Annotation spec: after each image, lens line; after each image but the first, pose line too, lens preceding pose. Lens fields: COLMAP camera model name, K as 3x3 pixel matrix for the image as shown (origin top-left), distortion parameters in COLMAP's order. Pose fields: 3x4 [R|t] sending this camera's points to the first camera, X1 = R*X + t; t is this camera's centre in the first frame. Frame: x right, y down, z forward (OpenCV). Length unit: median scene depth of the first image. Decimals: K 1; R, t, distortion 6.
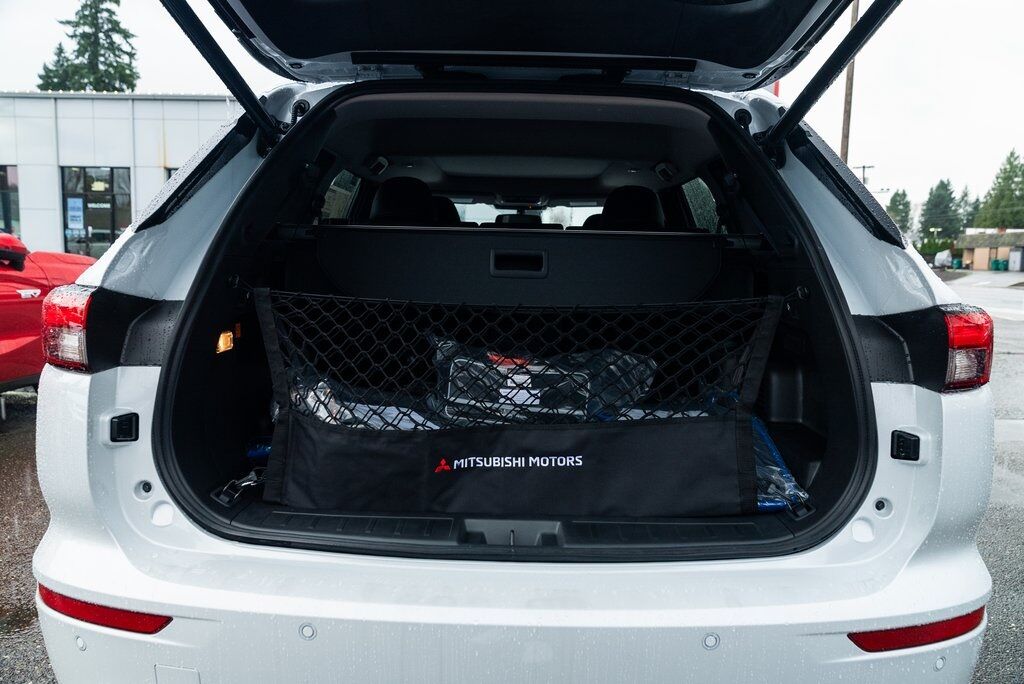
lens RADIAL K [[694.0, 0, 510.3], [0, 694.0, 346.4], [0, 0, 1]] dist [-0.035077, 0.017757]
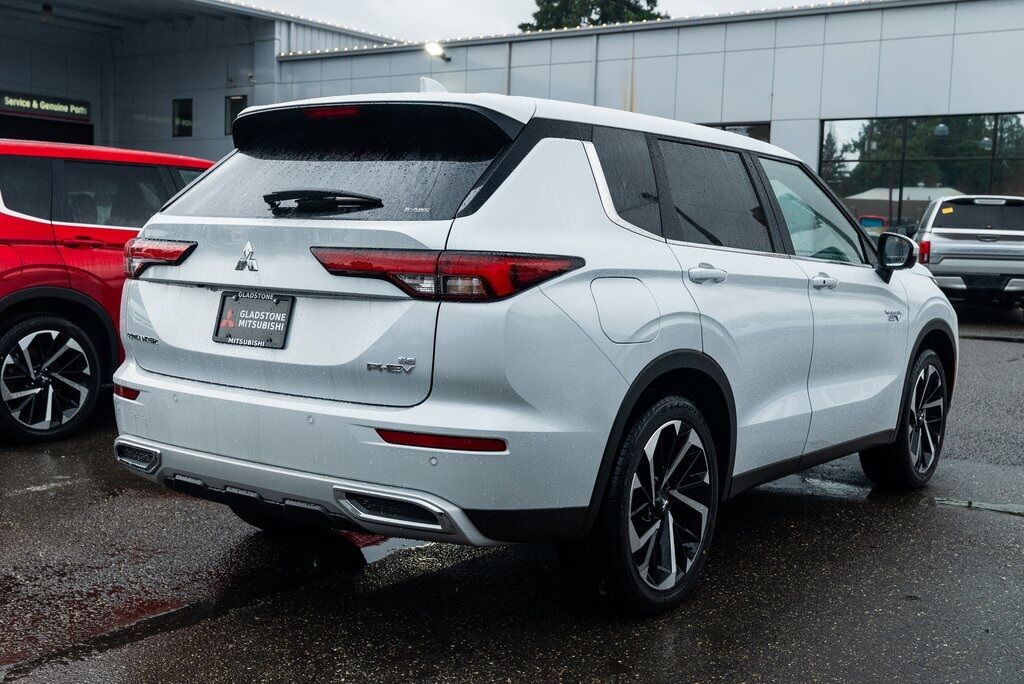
lens RADIAL K [[1189.3, 0, 510.3], [0, 1189.3, 344.2], [0, 0, 1]] dist [0.002472, 0.000000]
pose [[0.807923, 0.050861, -0.587089, 2.601795], [-0.088223, 0.995480, -0.035166, 0.276705], [0.582647, 0.080206, 0.808758, -1.339587]]
